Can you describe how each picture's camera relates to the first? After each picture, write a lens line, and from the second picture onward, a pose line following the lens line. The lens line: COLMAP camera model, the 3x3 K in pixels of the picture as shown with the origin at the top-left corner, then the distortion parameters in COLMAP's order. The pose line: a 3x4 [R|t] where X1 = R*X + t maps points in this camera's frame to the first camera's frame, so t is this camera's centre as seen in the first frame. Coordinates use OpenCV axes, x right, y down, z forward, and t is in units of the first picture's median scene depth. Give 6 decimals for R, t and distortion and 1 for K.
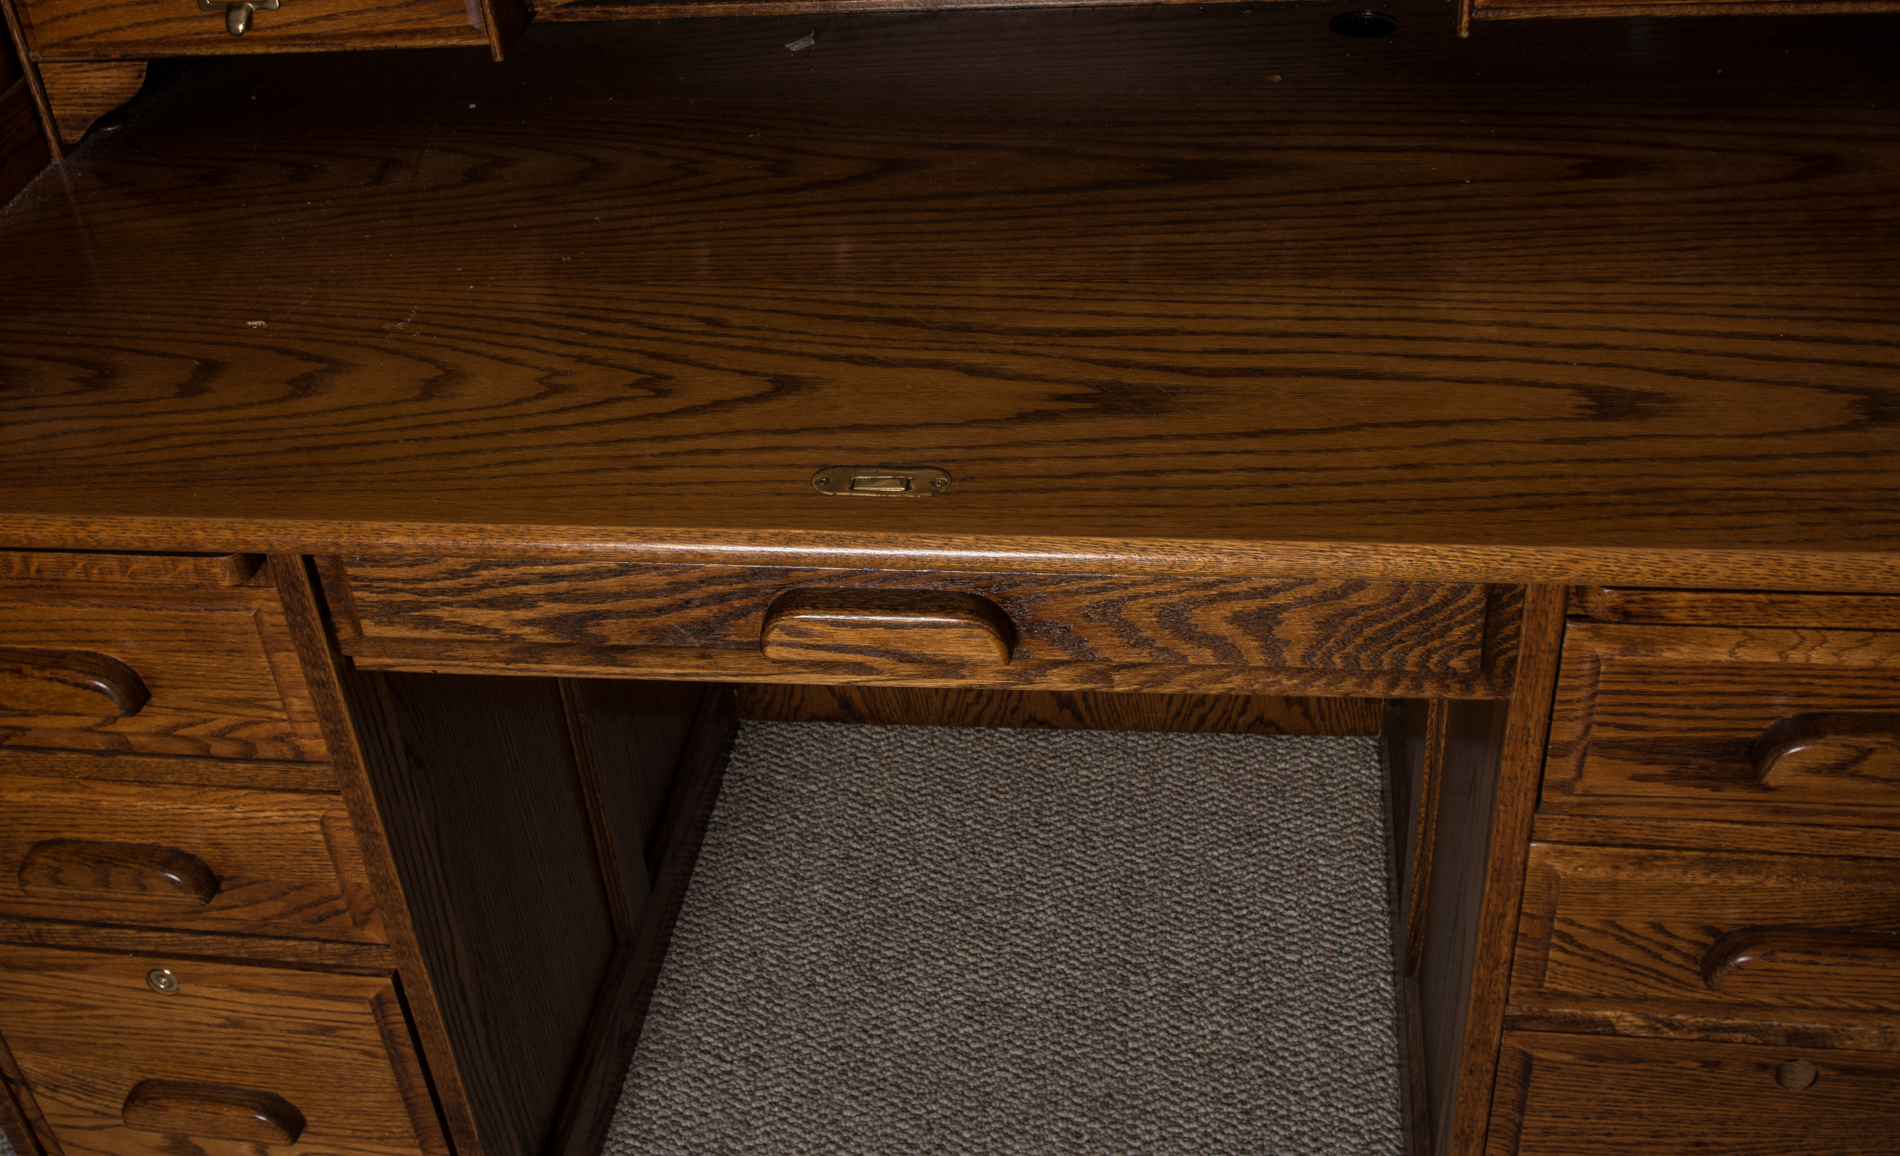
lens RADIAL K [[2059.5, 0, 844.5], [0, 2059.5, 467.7], [0, 0, 1]] dist [-0.063108, 0.000000]
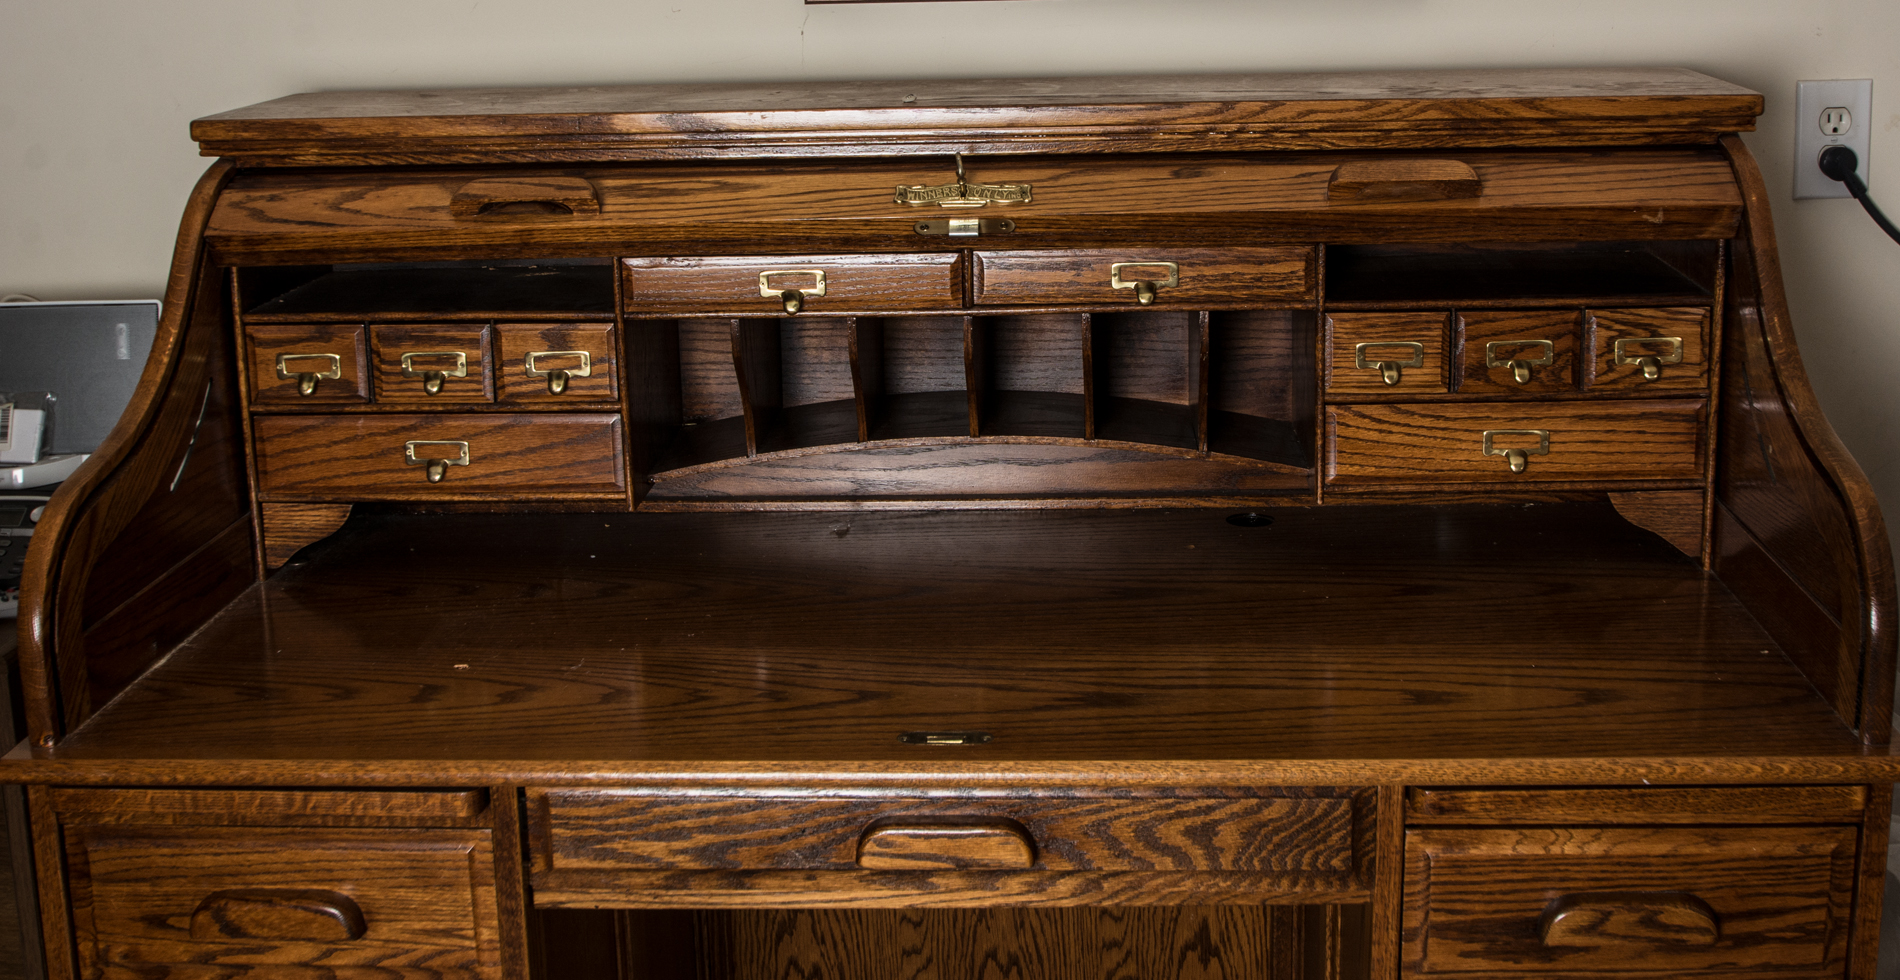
lens RADIAL K [[2201.1, 0, 1035.5], [0, 2201.1, 332.3], [0, 0, 1]] dist [-0.064564, 0.000000]
pose [[0.987760, 0.053019, 0.146697, -0.140681], [0.010079, 0.916802, -0.399215, 0.315156], [-0.155658, 0.395807, 0.905046, -0.461069]]
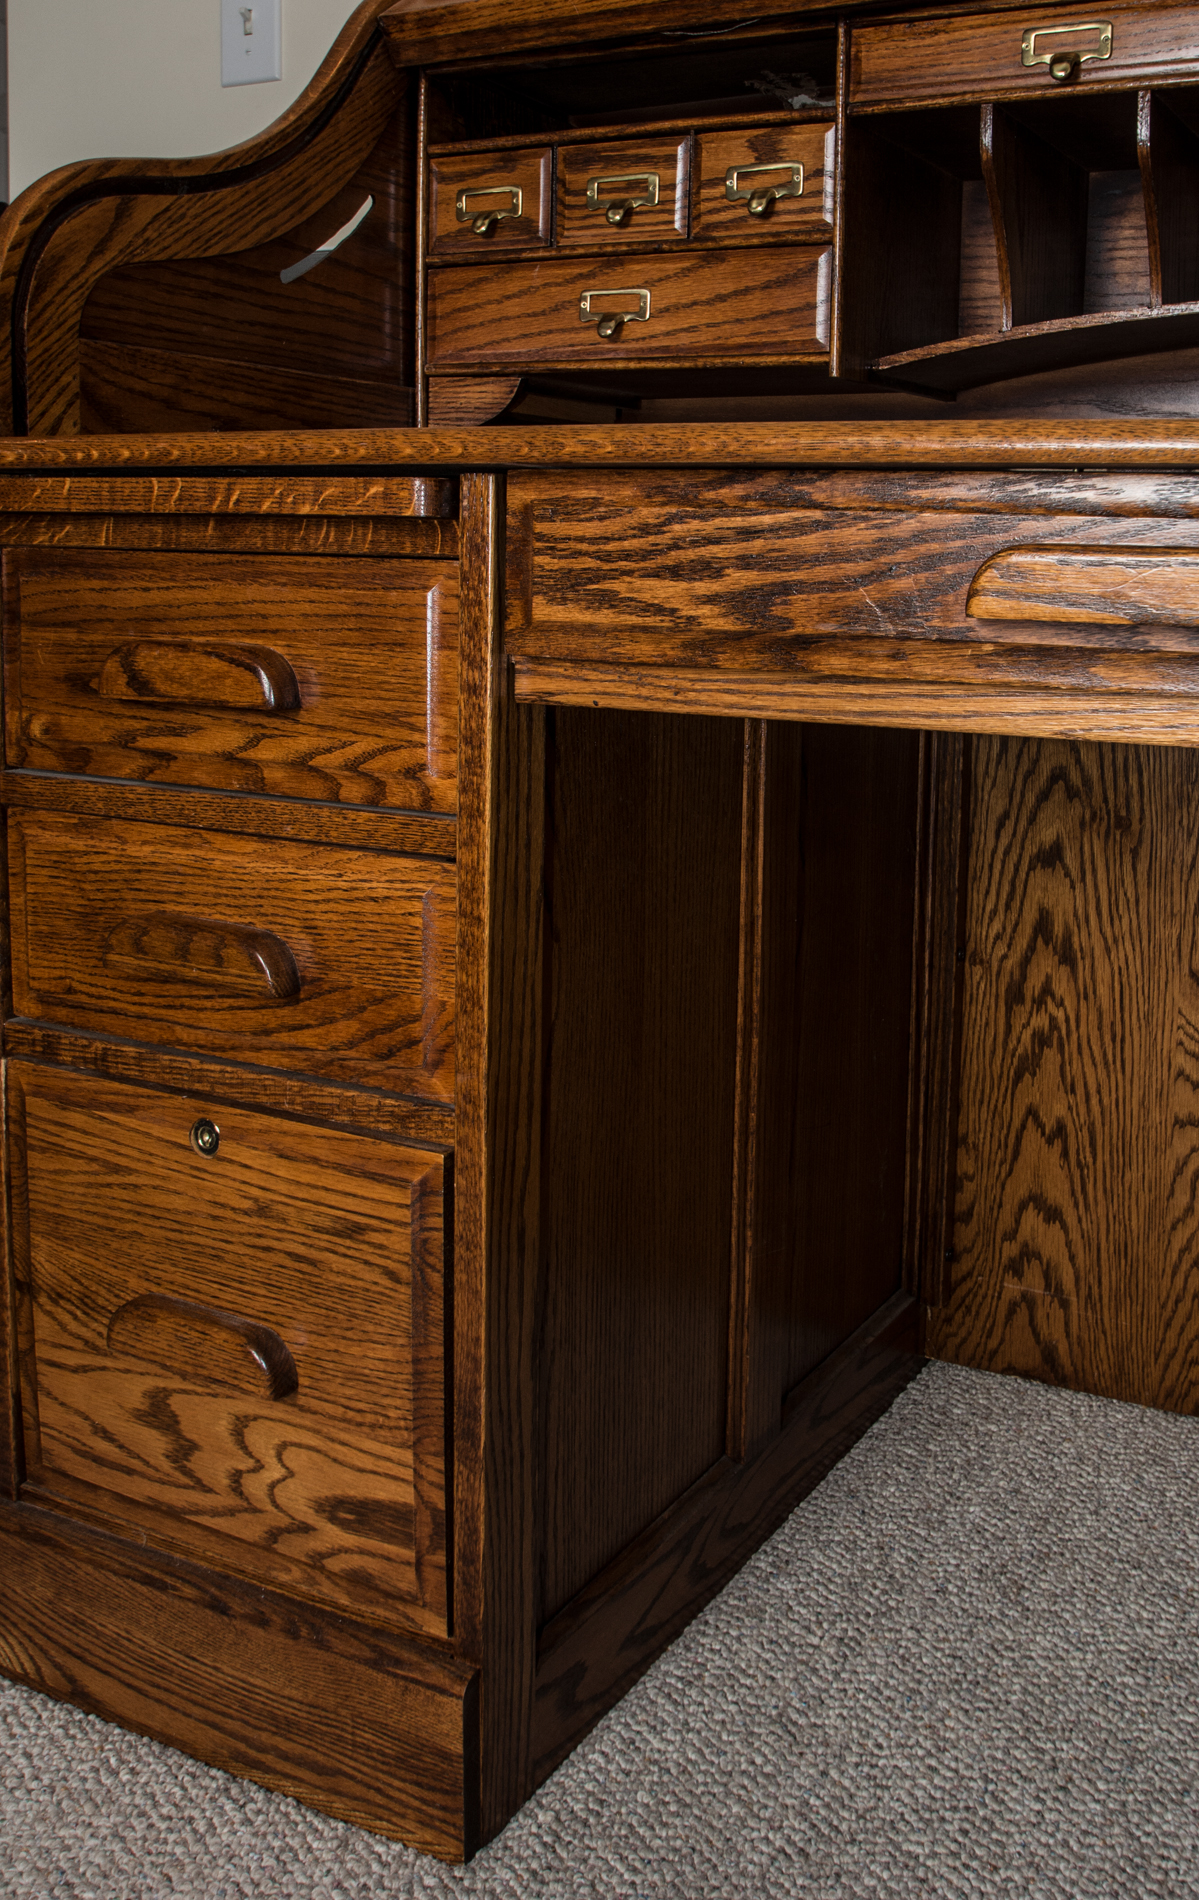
lens RADIAL K [[1772.0, 0, 719.0], [0, 1772.0, 781.7], [0, 0, 1]] dist [-0.043483, 0.000000]
pose [[0.947269, 0.155462, -0.280203, 0.065864], [-0.264138, 0.873887, -0.408108, 0.409024], [0.181421, 0.460601, 0.868869, 0.352020]]
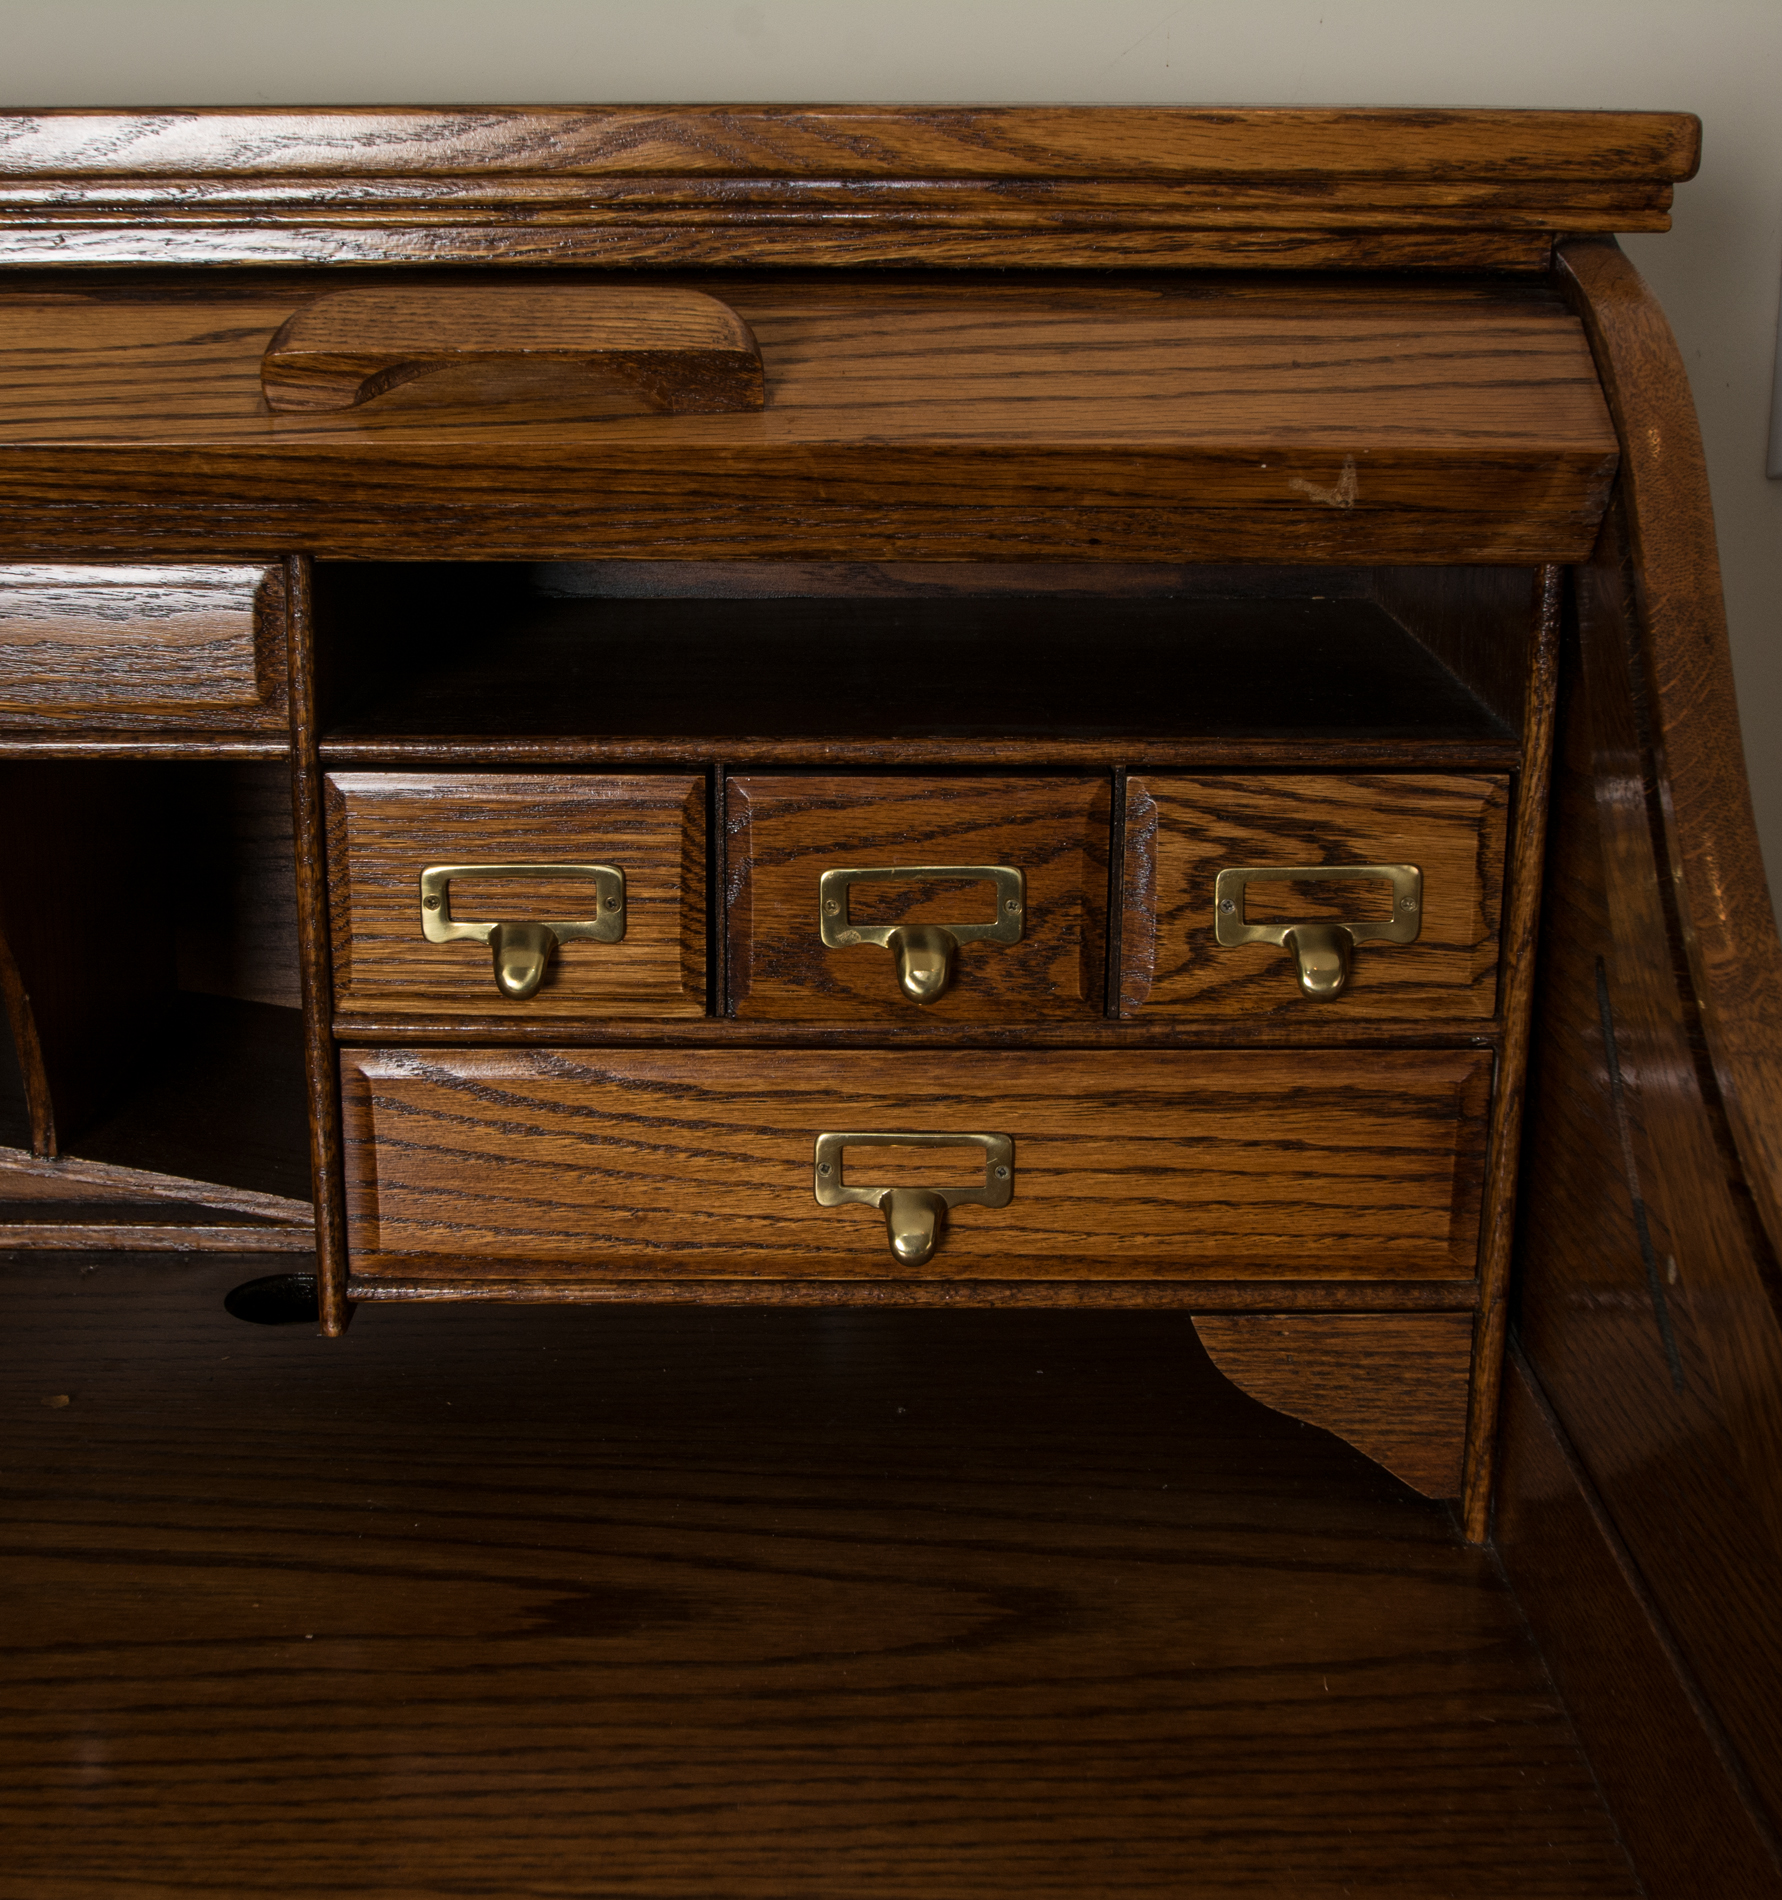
lens RADIAL K [[2884.9, 0, 812.0], [0, 2884.9, 926.7], [0, 0, 1]] dist [-0.066975, 0.000000]
pose [[0.983416, 0.057072, 0.172150, 0.304035], [0.001684, 0.946283, -0.323336, -0.082662], [-0.181356, 0.318264, 0.930493, 0.312620]]
